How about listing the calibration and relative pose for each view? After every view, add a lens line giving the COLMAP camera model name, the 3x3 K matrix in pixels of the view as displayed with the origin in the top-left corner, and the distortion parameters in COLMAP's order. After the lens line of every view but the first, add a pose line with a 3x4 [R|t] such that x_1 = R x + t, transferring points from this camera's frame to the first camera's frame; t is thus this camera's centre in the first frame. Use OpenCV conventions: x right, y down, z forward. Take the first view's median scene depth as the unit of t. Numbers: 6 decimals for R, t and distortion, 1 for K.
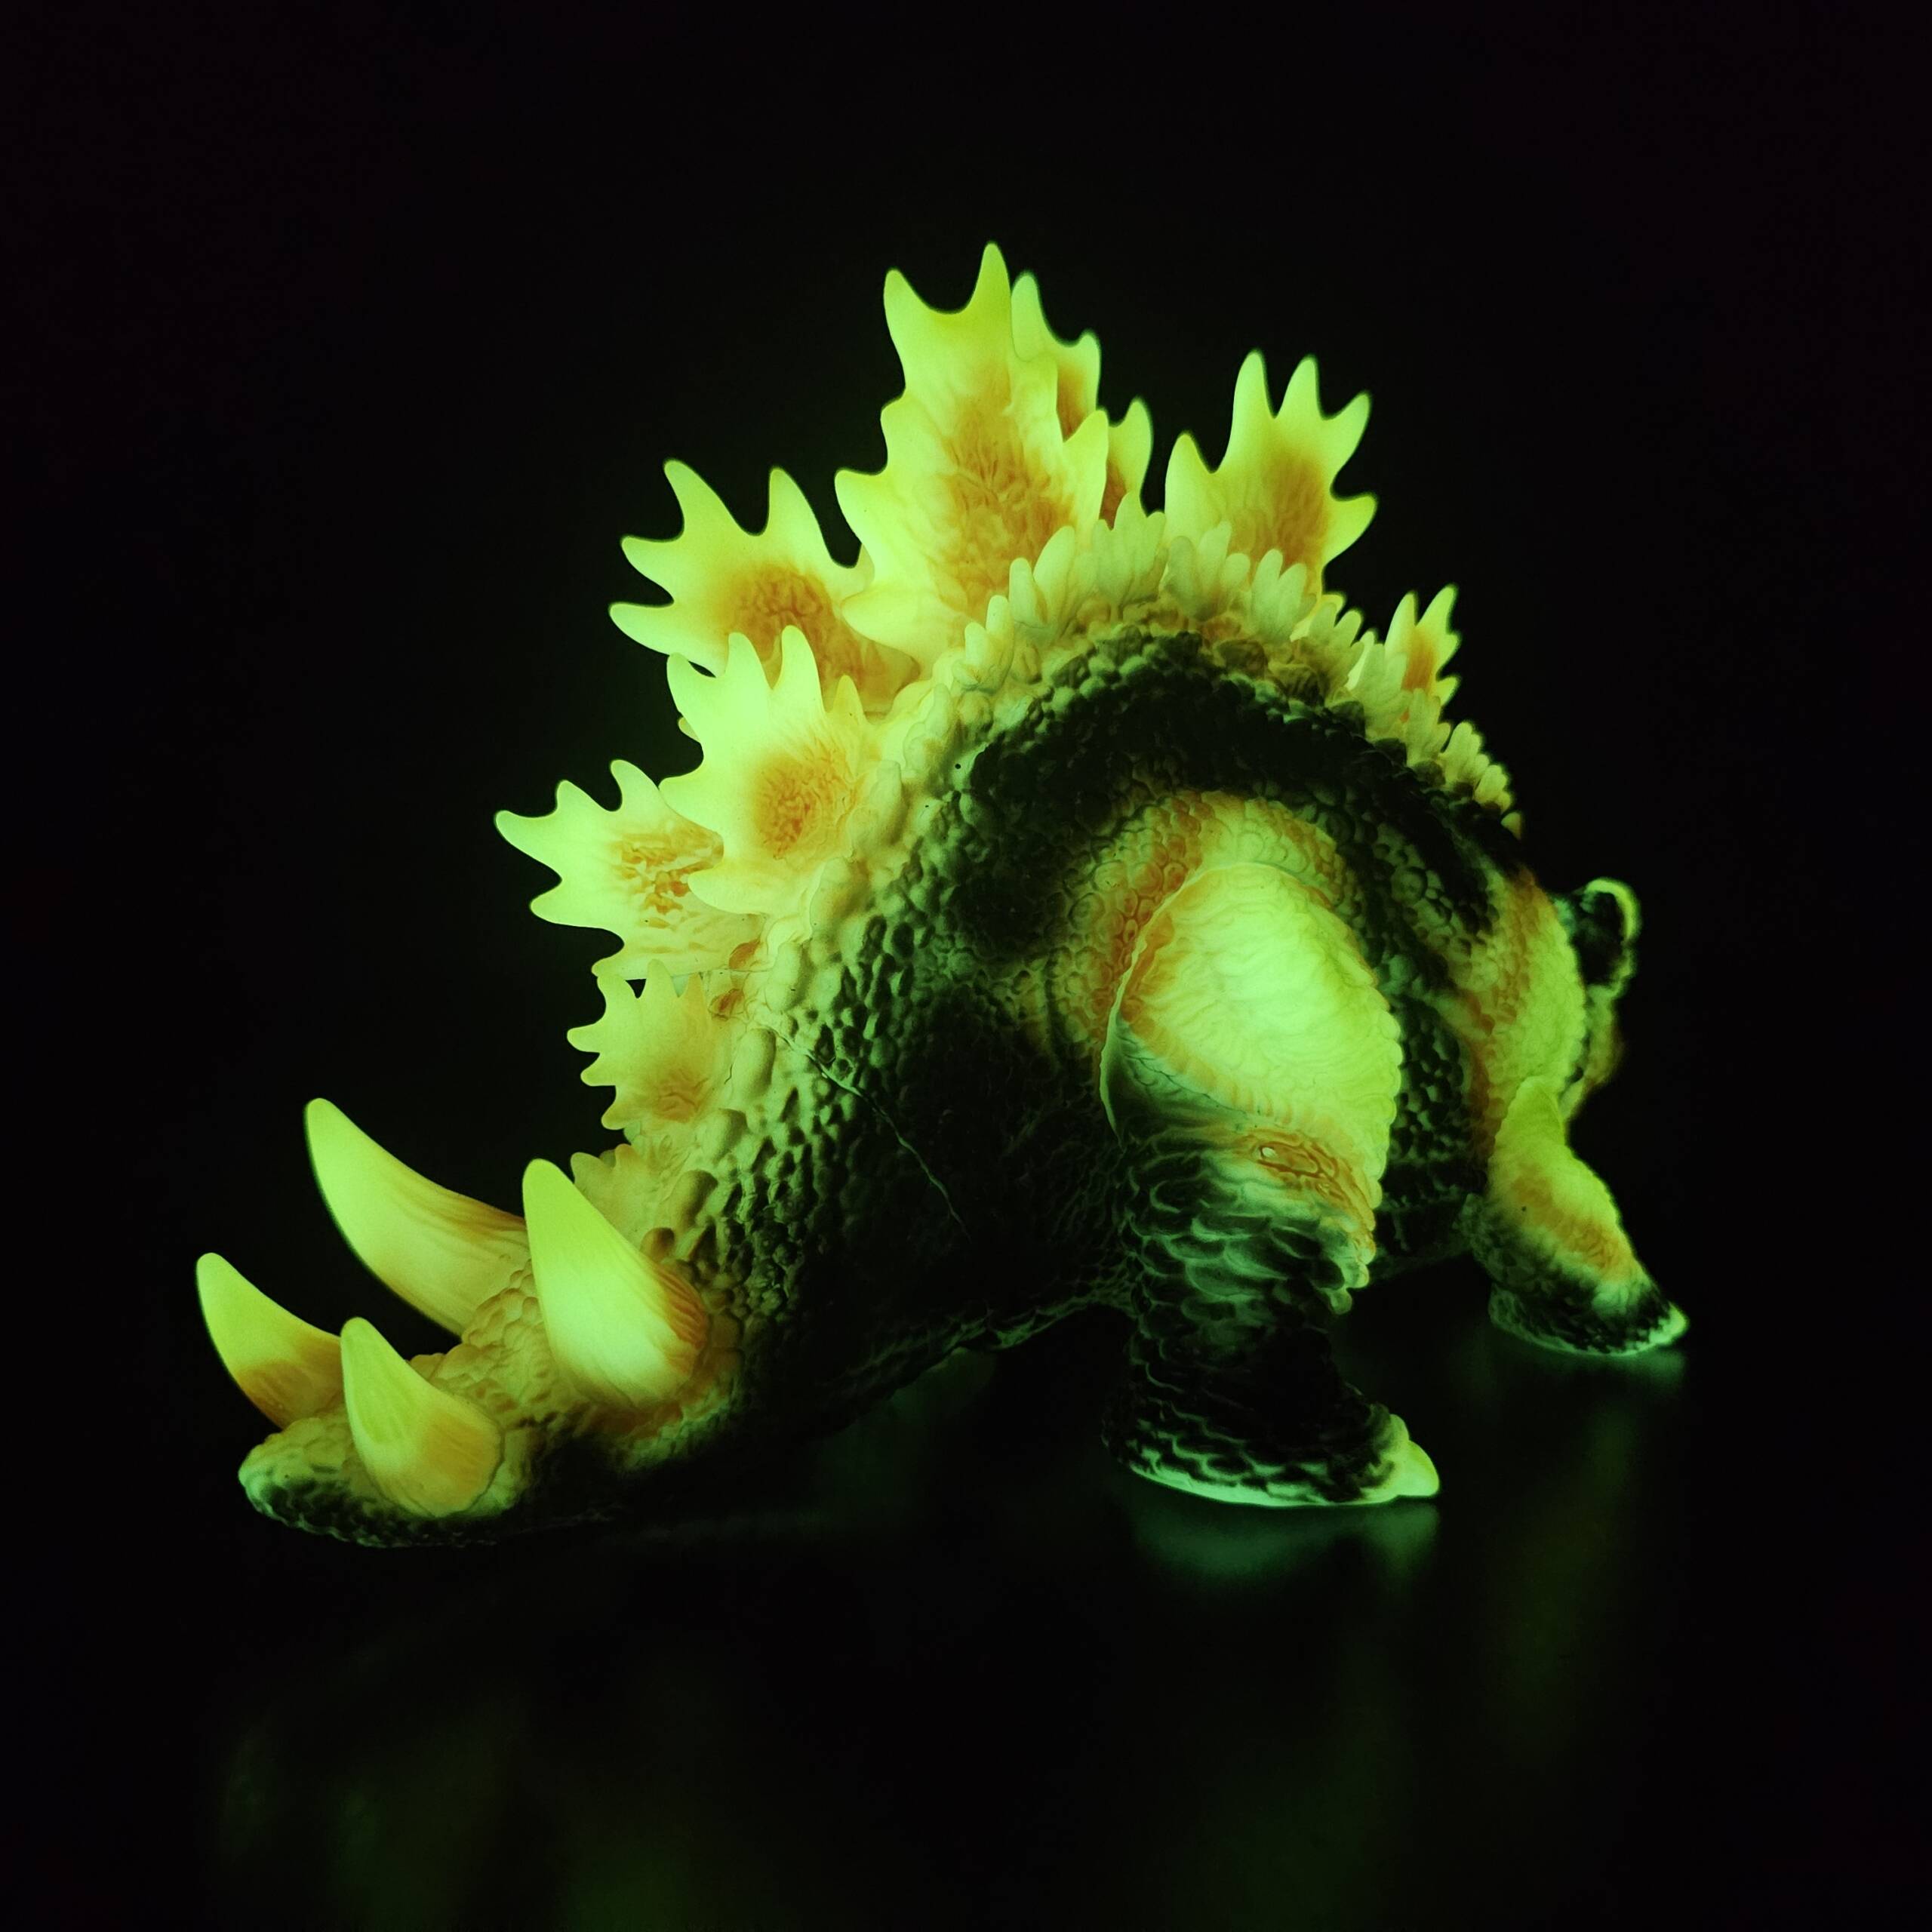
lens RADIAL K [[1784.9, 0, 966.0], [0, 1784.9, 966.0], [0, 0, 1]] dist [0.057440, -0.009607]
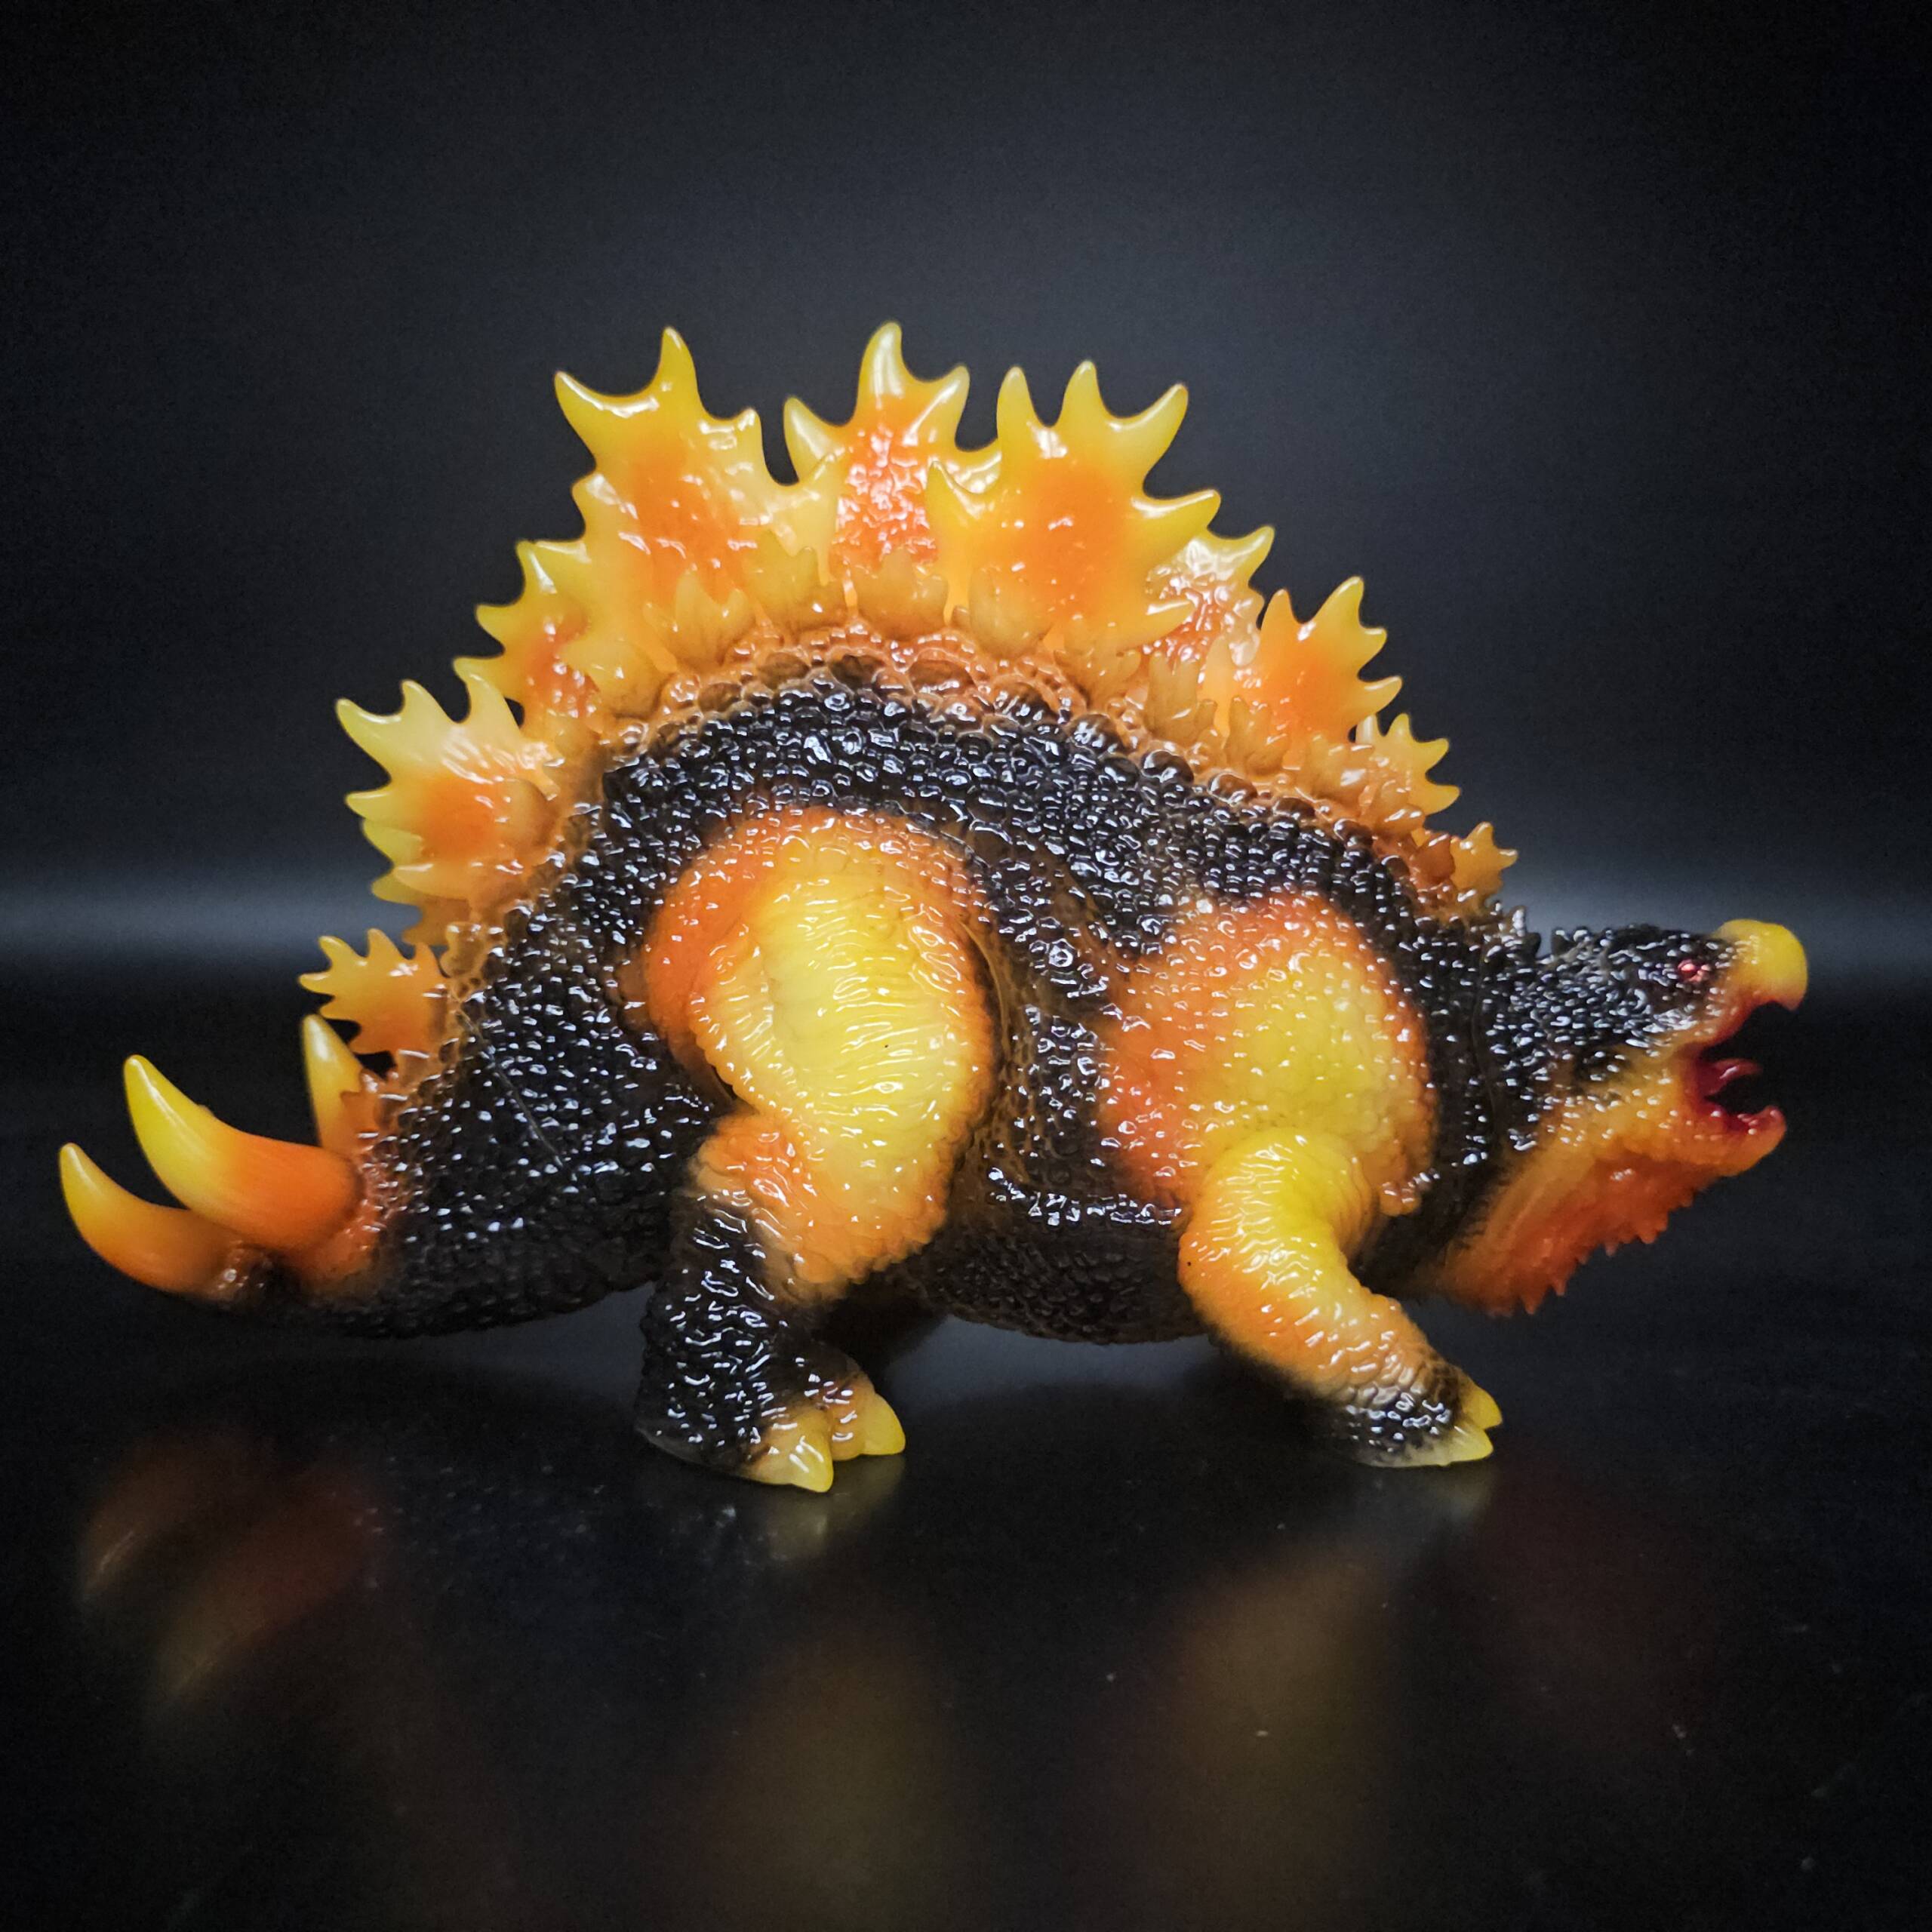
lens RADIAL K [[1781.8, 0, 995.9], [0, 1781.8, 979.4], [0, 0, 1]] dist [0.043287, 0.002009]
pose [[0.742245, 0.075245, -0.665890, 0.971361], [-0.066426, 0.997044, 0.038623, -0.044633], [0.666828, 0.015564, 0.745049, 0.292074]]
